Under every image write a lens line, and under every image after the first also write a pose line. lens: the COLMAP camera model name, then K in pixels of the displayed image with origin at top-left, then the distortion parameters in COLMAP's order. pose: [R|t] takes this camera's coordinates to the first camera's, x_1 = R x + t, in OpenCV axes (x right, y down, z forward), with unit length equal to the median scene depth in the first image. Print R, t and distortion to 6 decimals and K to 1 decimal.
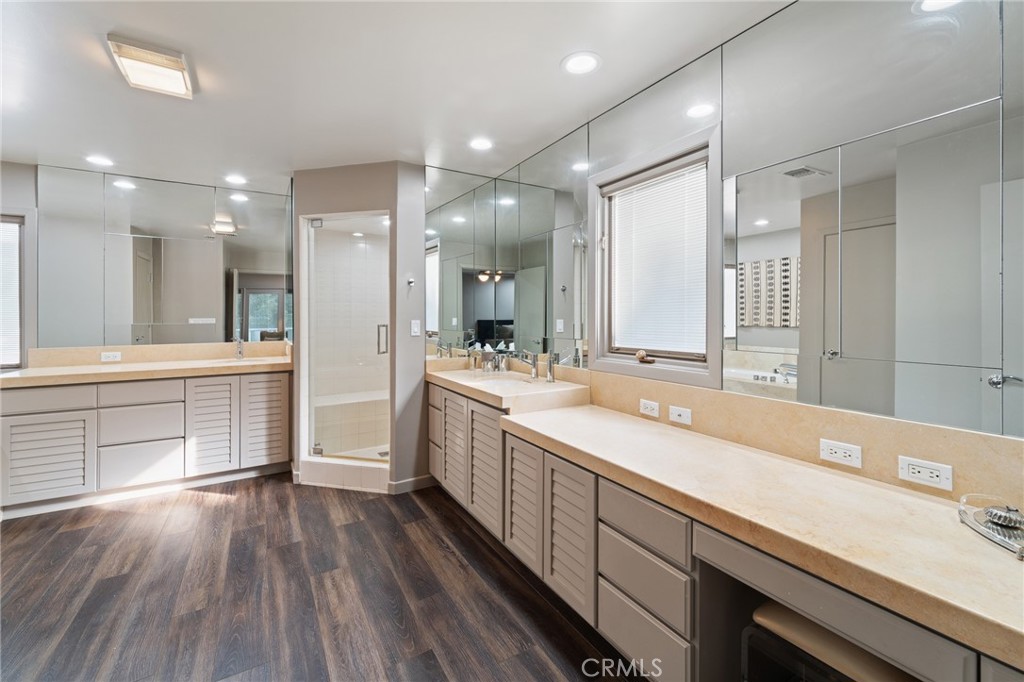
lens RADIAL K [[419.8, 0, 512.3], [0, 419.8, 313.7], [0, 0, 1]] dist [0.001410, -0.000177]
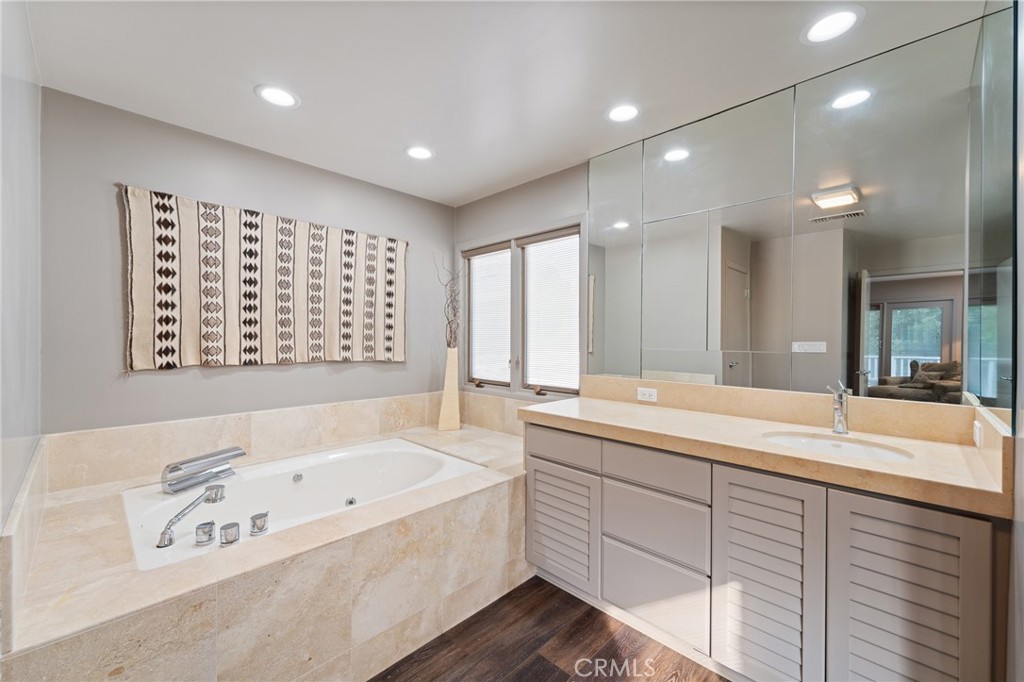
lens RADIAL K [[407.7, 0, 511.6], [0, 407.7, 339.0], [0, 0, 1]] dist [0.011991, -0.005323]
pose [[0.251930, 0.007853, -0.967714, -0.360351], [-0.002855, 0.999969, 0.007372, 0.003806], [0.967741, 0.000906, 0.251944, 0.633854]]
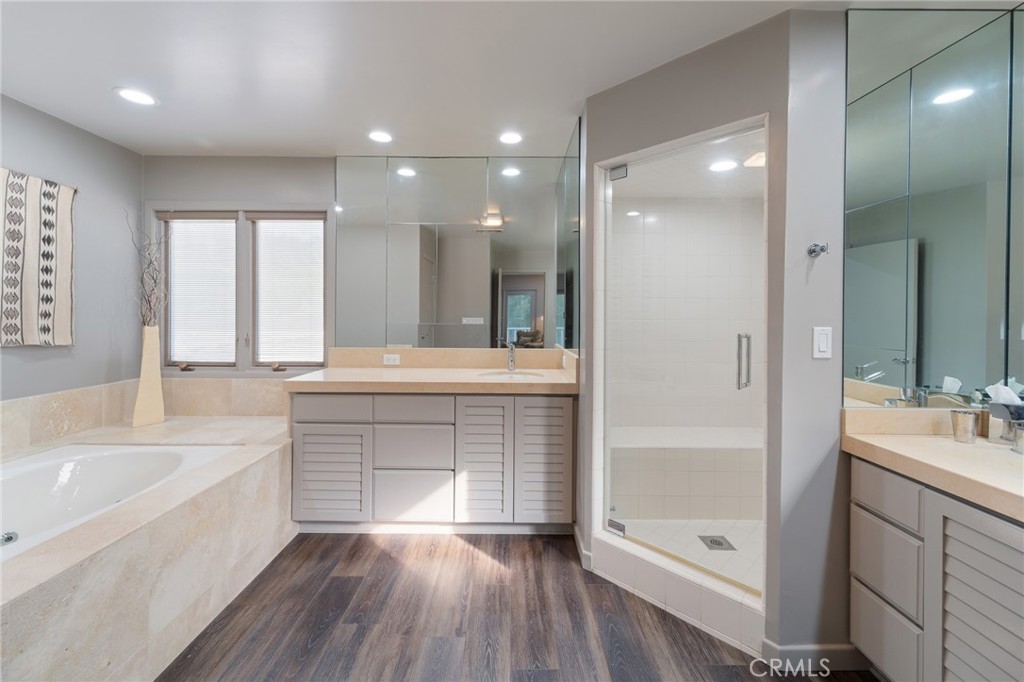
lens RADIAL K [[419.8, 0, 512.3], [0, 419.8, 313.7], [0, 0, 1]] dist [0.001410, -0.000177]
pose [[0.857792, 0.005861, -0.513964, -0.284005], [-0.007419, 0.999972, -0.000980, 0.002820], [0.513944, 0.004653, 0.857811, 0.378938]]
